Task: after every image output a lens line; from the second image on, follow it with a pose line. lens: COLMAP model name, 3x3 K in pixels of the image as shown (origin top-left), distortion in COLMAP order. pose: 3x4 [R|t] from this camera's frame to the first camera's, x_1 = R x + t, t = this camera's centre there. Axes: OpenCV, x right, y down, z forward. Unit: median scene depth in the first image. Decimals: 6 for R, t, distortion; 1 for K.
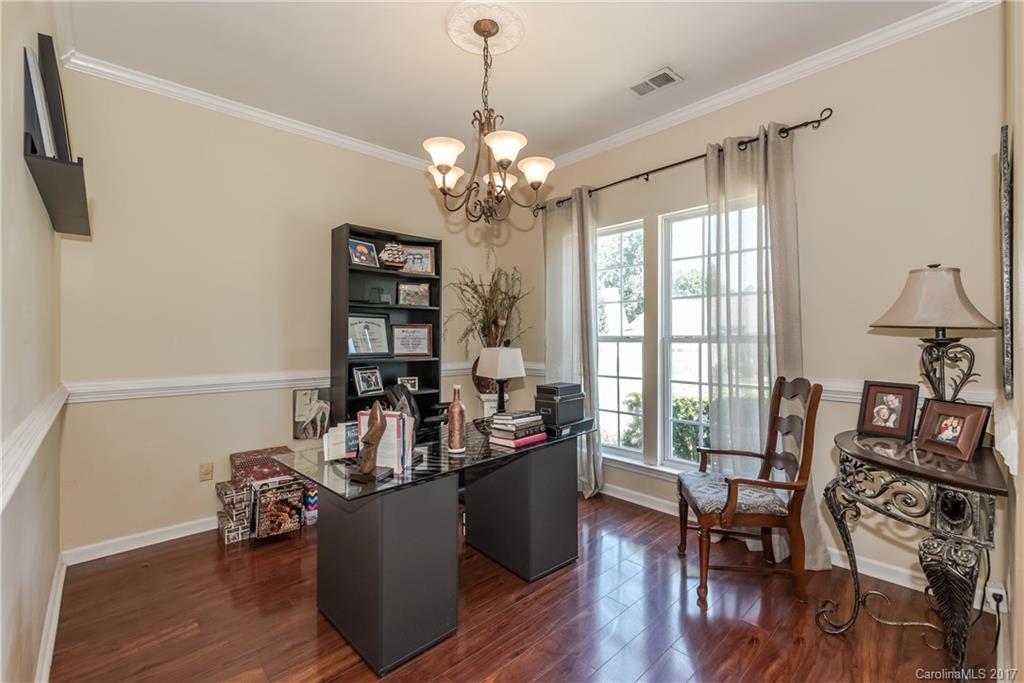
lens RADIAL K [[443.6, 0, 515.4], [0, 443.6, 339.9], [0, 0, 1]] dist [0.002738, -0.000681]
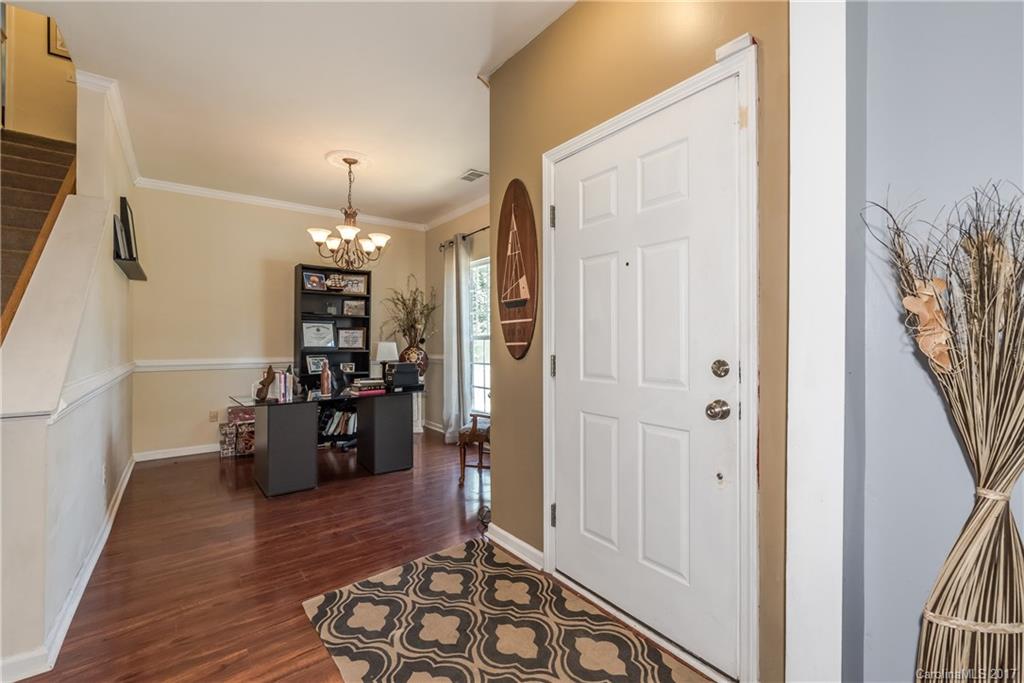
lens RADIAL K [[443.6, 0, 515.4], [0, 443.6, 339.9], [0, 0, 1]] dist [0.002738, -0.000681]
pose [[0.993839, 0.002467, -0.110809, 0.507617], [-0.003681, 0.999935, -0.010758, 0.020906], [0.110775, 0.011099, 0.993783, -0.440835]]
